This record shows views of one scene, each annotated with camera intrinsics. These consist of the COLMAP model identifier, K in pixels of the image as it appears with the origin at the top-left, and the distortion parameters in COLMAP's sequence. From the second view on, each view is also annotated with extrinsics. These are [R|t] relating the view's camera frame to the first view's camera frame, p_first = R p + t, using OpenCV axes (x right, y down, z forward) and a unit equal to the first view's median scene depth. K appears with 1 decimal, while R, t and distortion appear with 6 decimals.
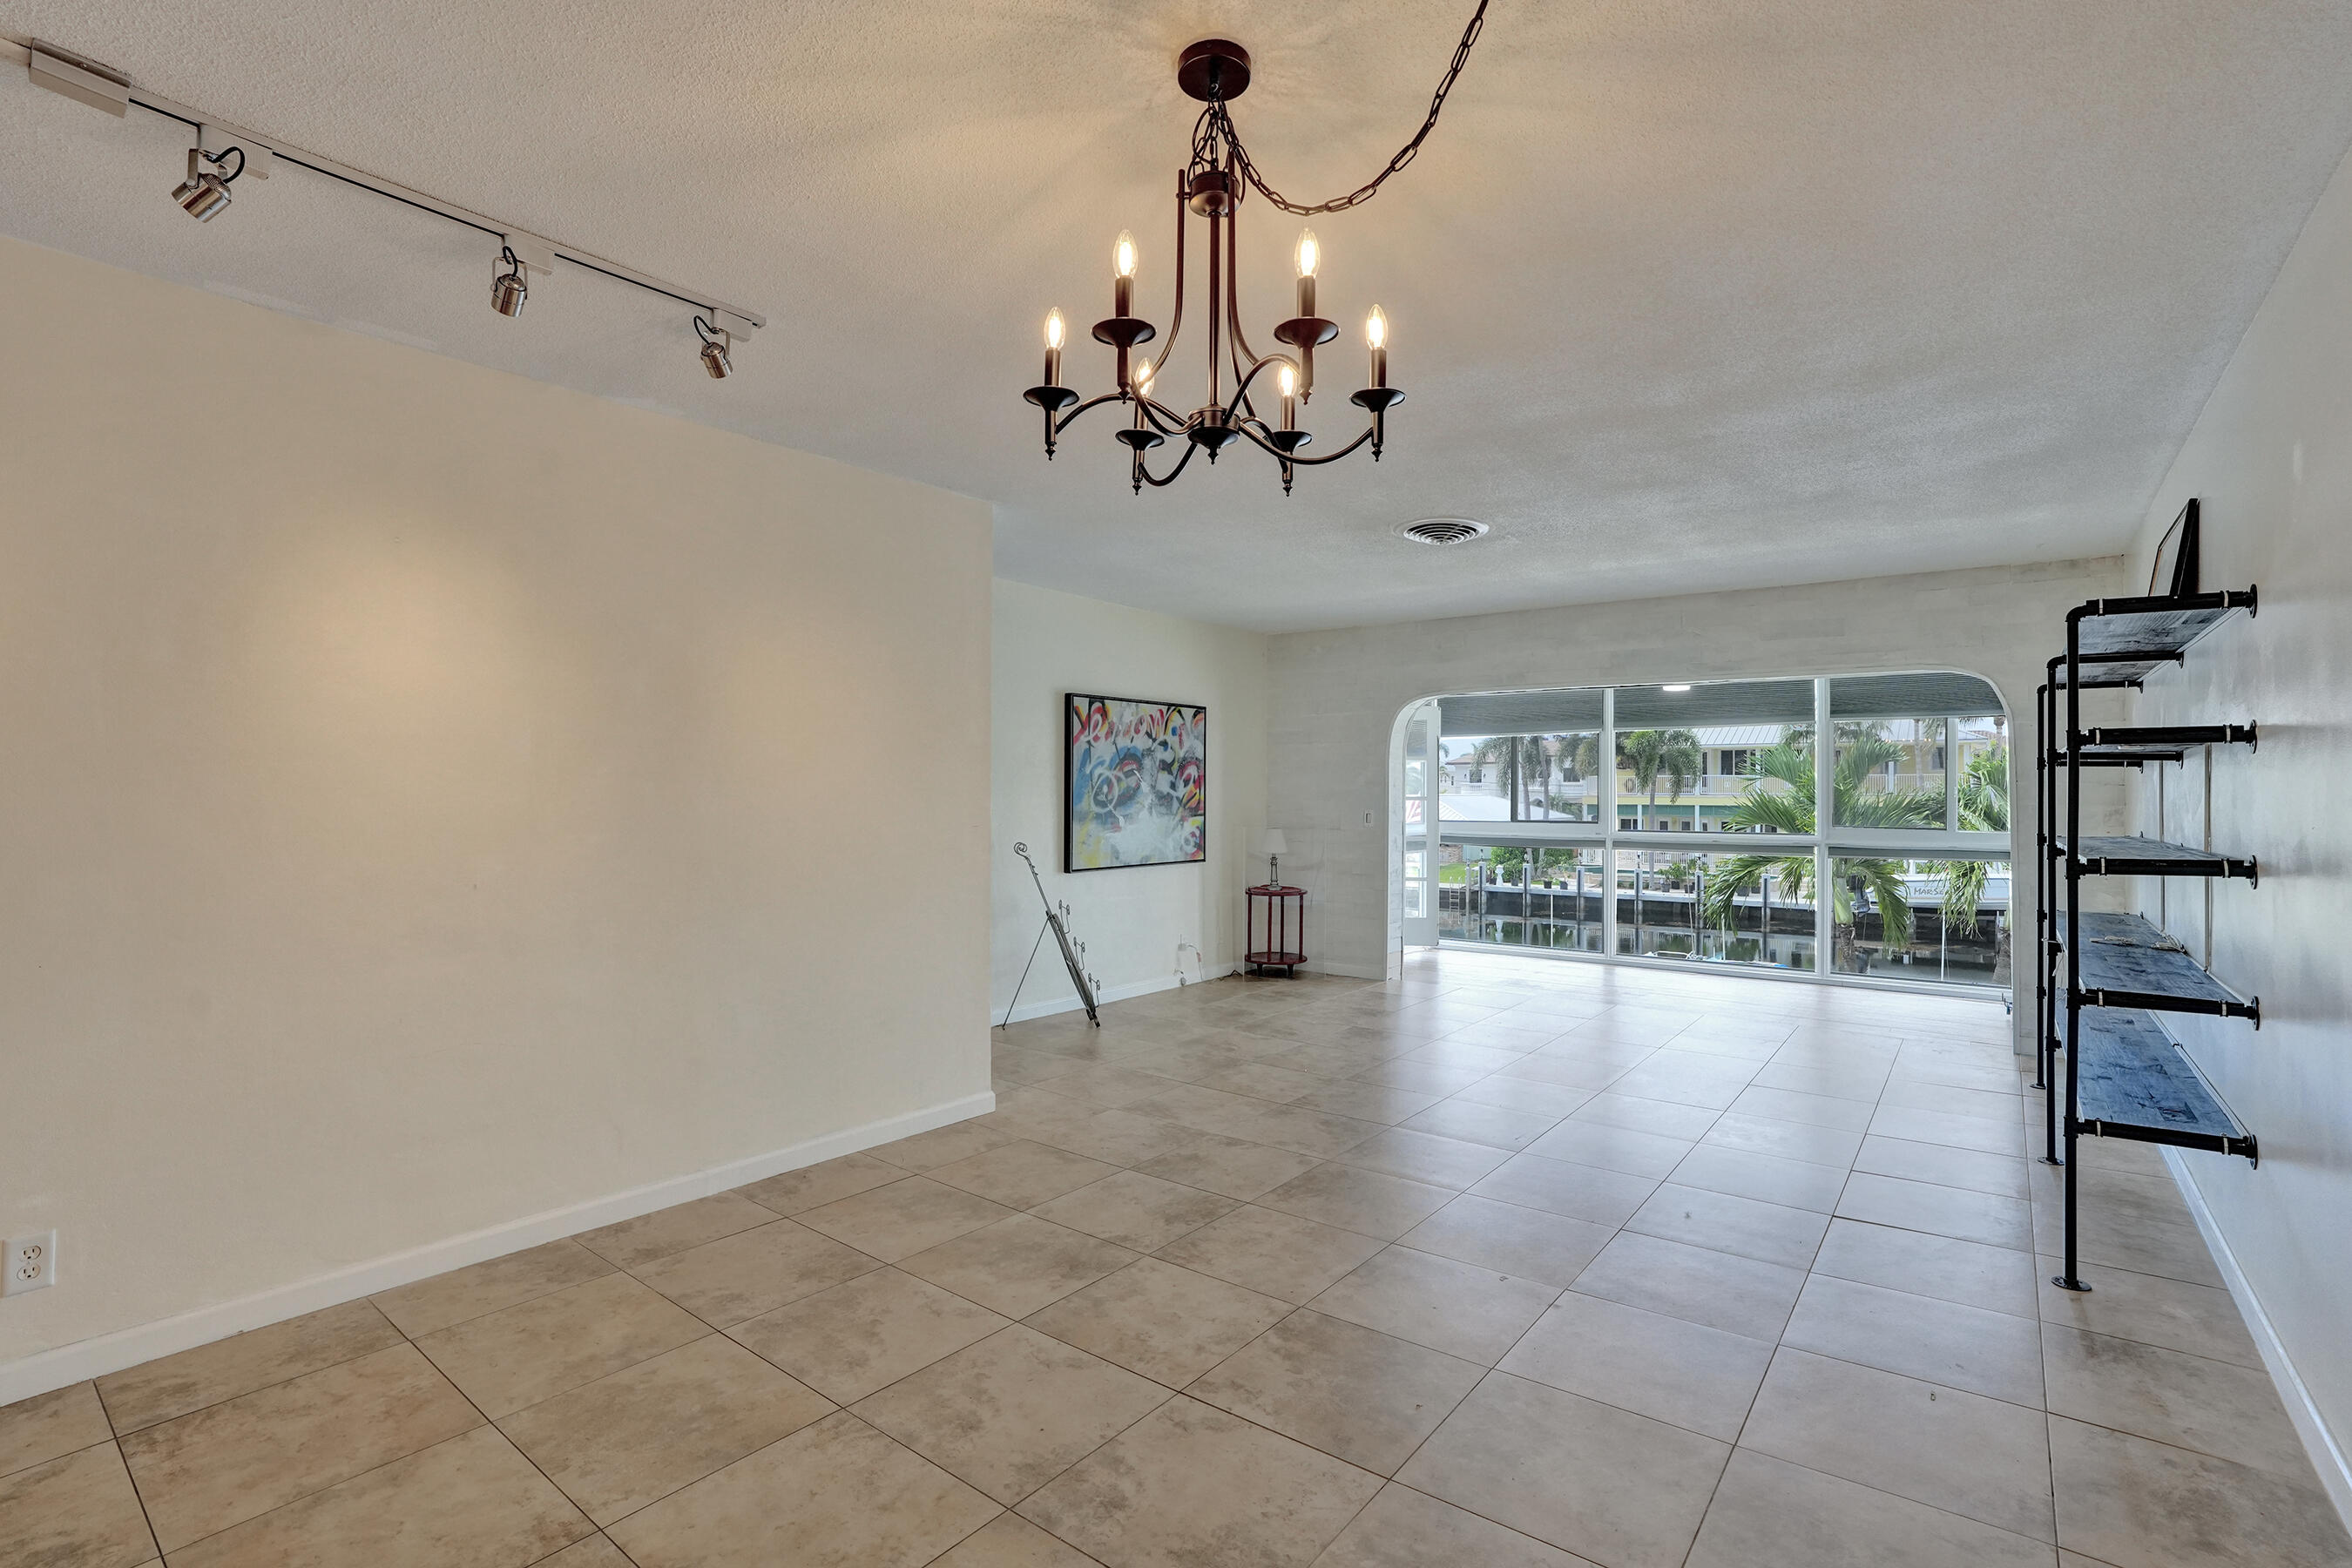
lens RADIAL K [[1081.3, 0, 1170.6], [0, 1081.3, 783.7], [0, 0, 1]] dist [-0.080334, 0.026737]
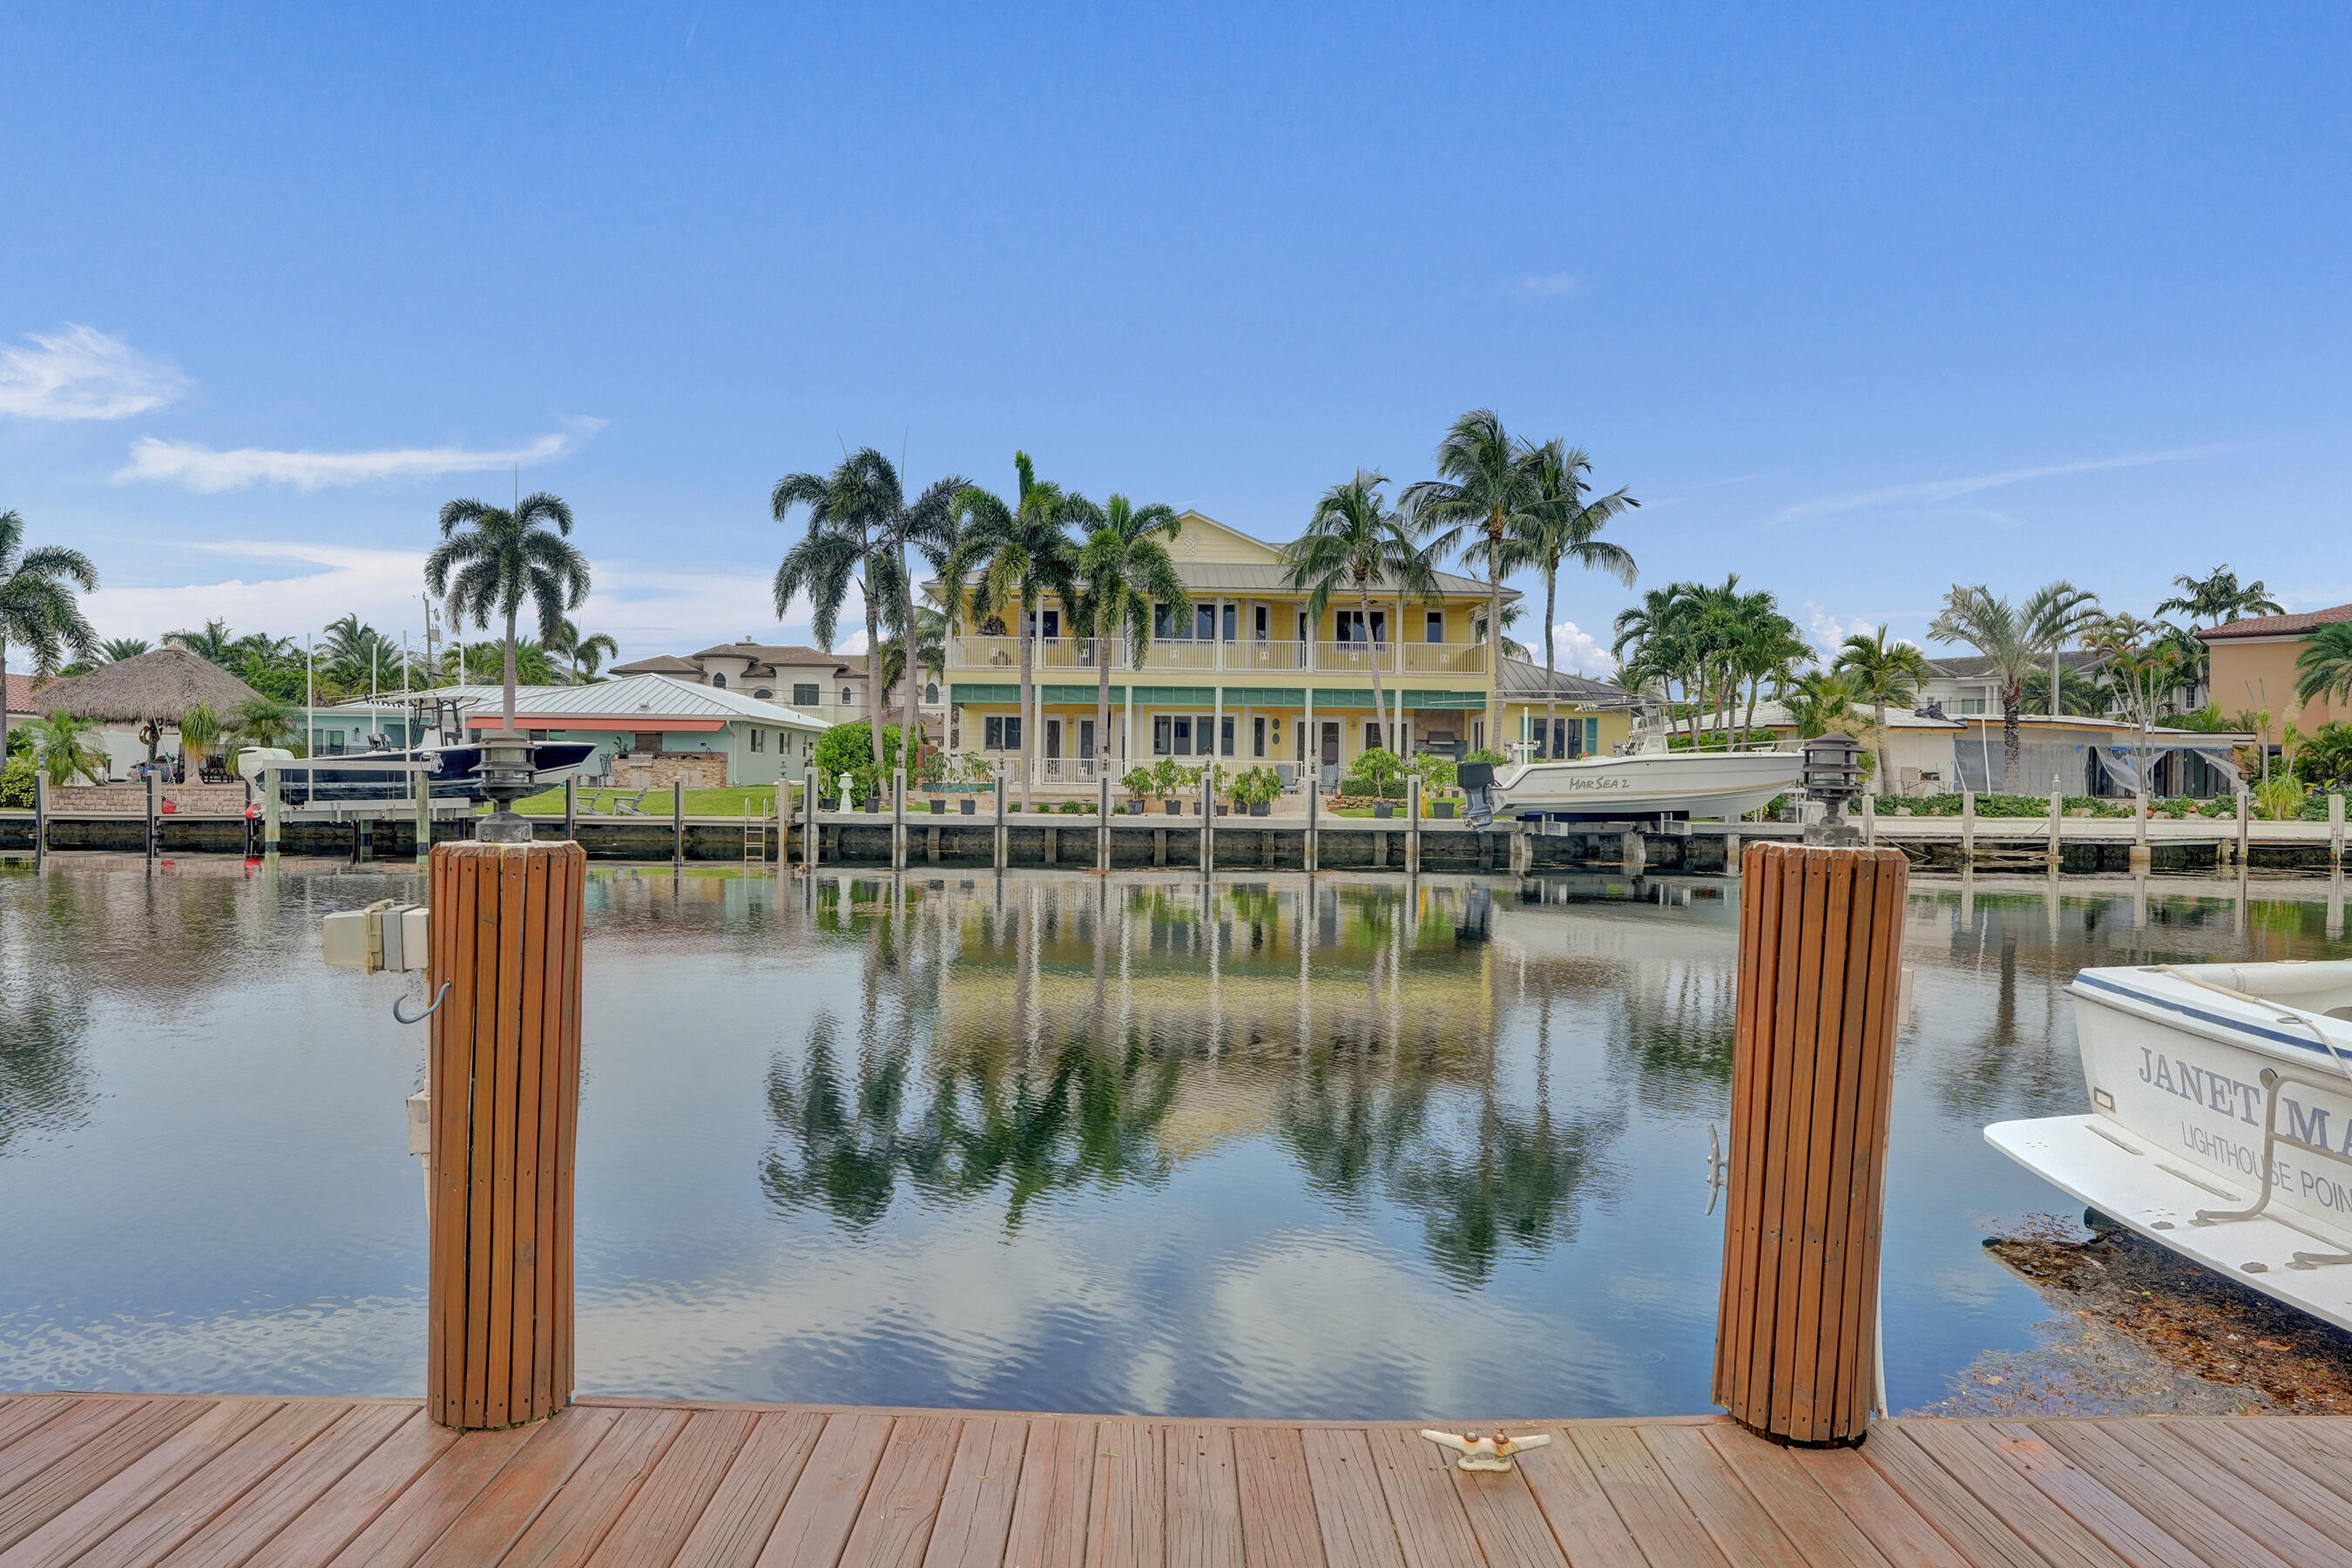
lens RADIAL K [[1389.1, 0, 1176.0], [0, 1389.1, 784.0], [0, 0, 1]] dist [-0.036184, 0.019219]
pose [[0.774328, -0.000652, 0.632784, 0.037686], [-0.011800, 0.999811, 0.015469, 0.576578], [-0.632674, -0.019445, 0.774174, 3.153091]]
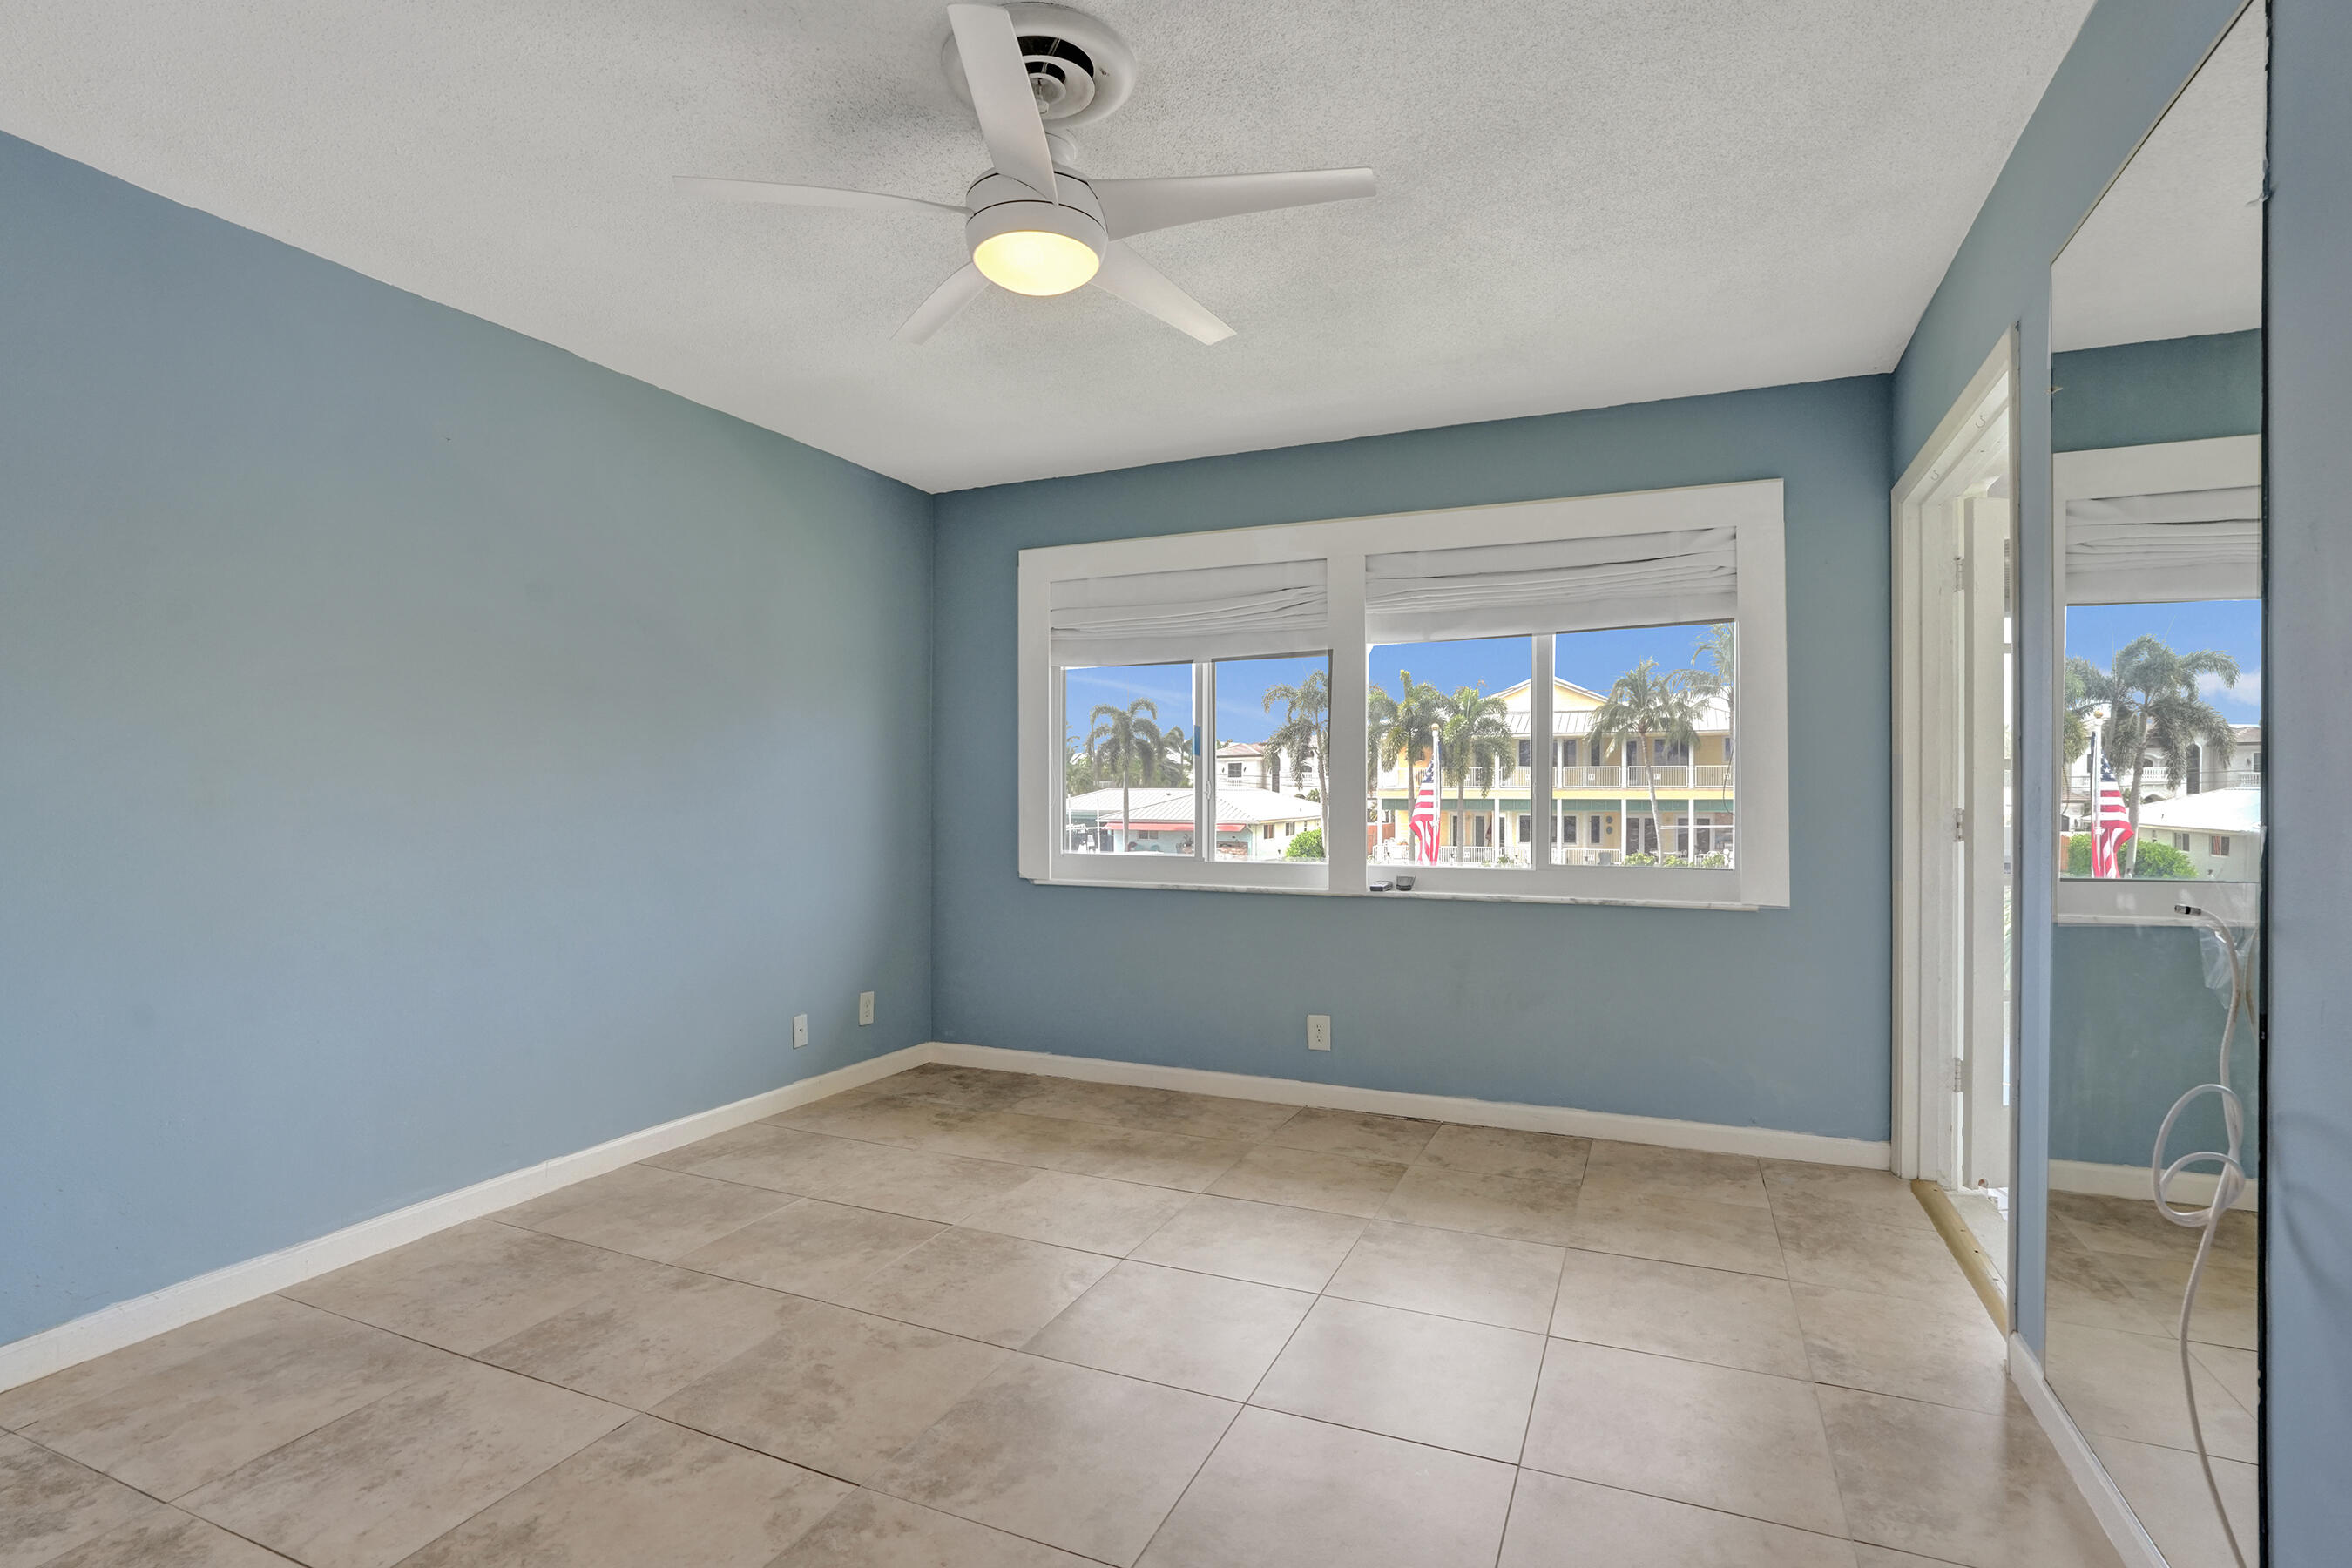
lens RADIAL K [[1136.2, 0, 1179.2], [0, 1136.2, 789.5], [0, 0, 1]] dist [-0.046197, 0.001358]
pose [[0.968857, -0.005119, 0.247568, -0.194729], [0.003152, 0.999960, 0.008341, 0.022770], [-0.247601, -0.007301, 0.968835, 0.924442]]
